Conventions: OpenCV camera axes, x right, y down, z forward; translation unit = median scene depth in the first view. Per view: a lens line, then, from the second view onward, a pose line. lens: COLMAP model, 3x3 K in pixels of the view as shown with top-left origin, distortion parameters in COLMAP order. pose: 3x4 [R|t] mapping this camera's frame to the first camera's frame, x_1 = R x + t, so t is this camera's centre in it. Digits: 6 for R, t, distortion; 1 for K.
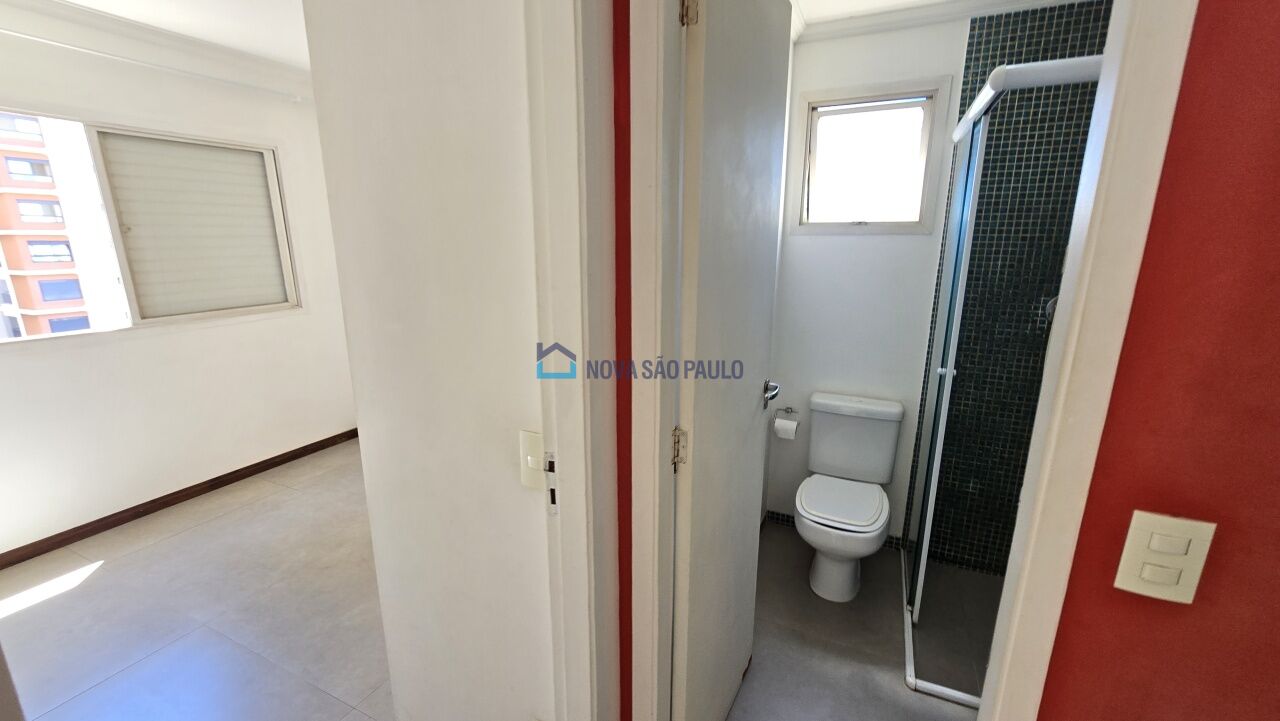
lens RADIAL K [[526.3, 0, 636.8], [0, 526.3, 366.6], [0, 0, 1]] dist [-0.002316, 0.001324]
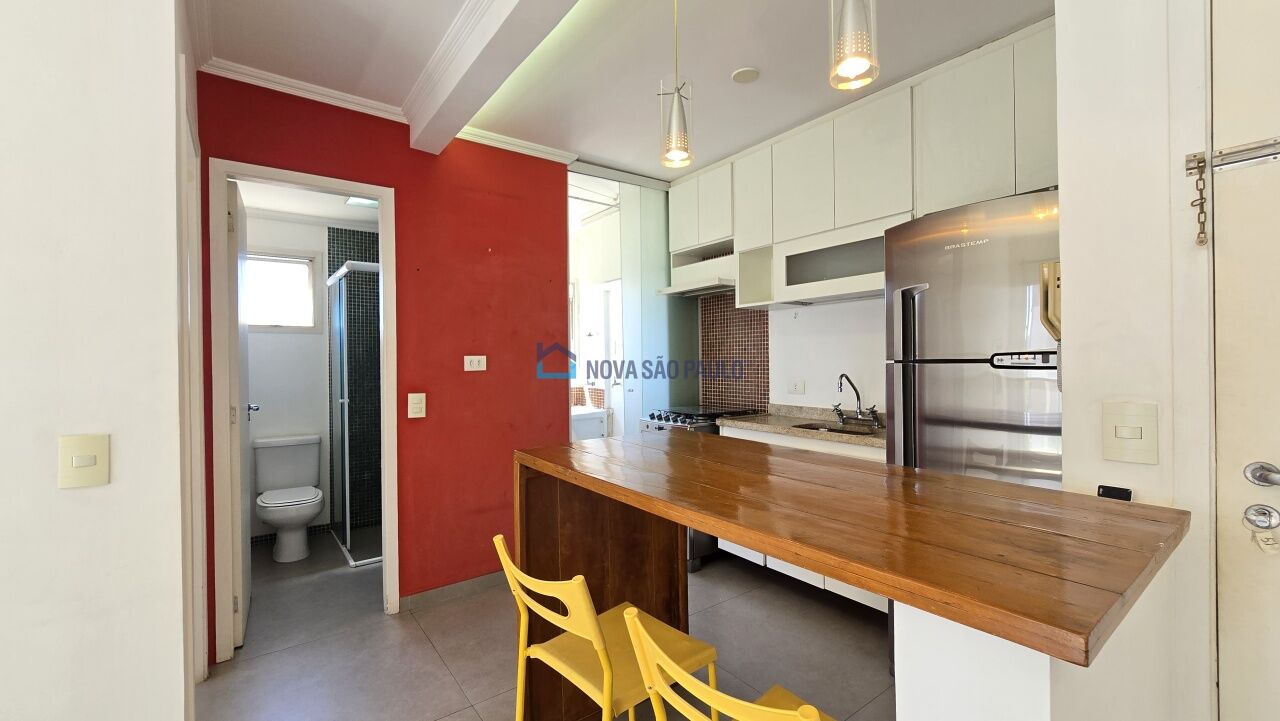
lens RADIAL K [[526.3, 0, 637.5], [0, 526.3, 362.4], [0, 0, 1]] dist [-0.002316, 0.001324]
pose [[0.467133, -0.004417, 0.884176, -0.535657], [0.218881, 0.969441, -0.110797, 0.284633], [-0.856667, 0.245287, 0.453824, -0.723363]]
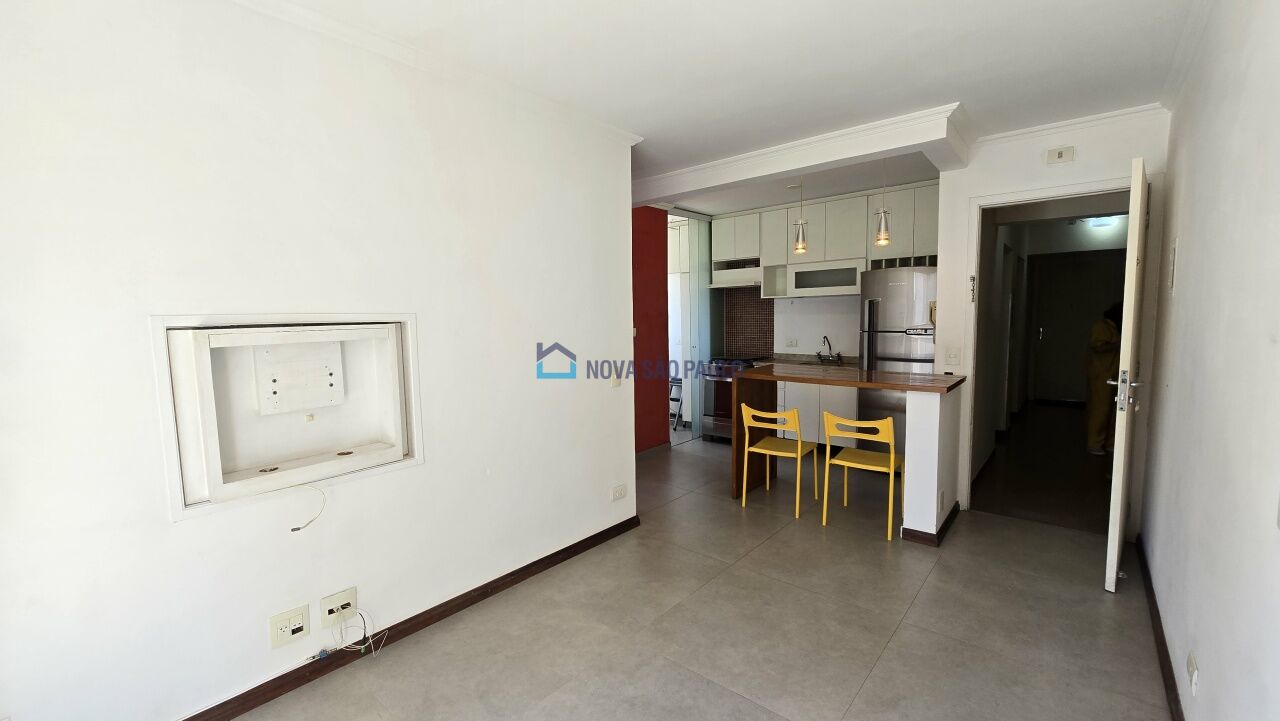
lens RADIAL K [[526.3, 0, 636.4], [0, 526.3, 359.3], [0, 0, 1]] dist [-0.002316, 0.001324]
pose [[0.262127, -0.080504, 0.961670, -1.801151], [0.244117, 0.969636, 0.014630, 0.130343], [-0.933647, 0.230925, 0.273820, -0.381821]]
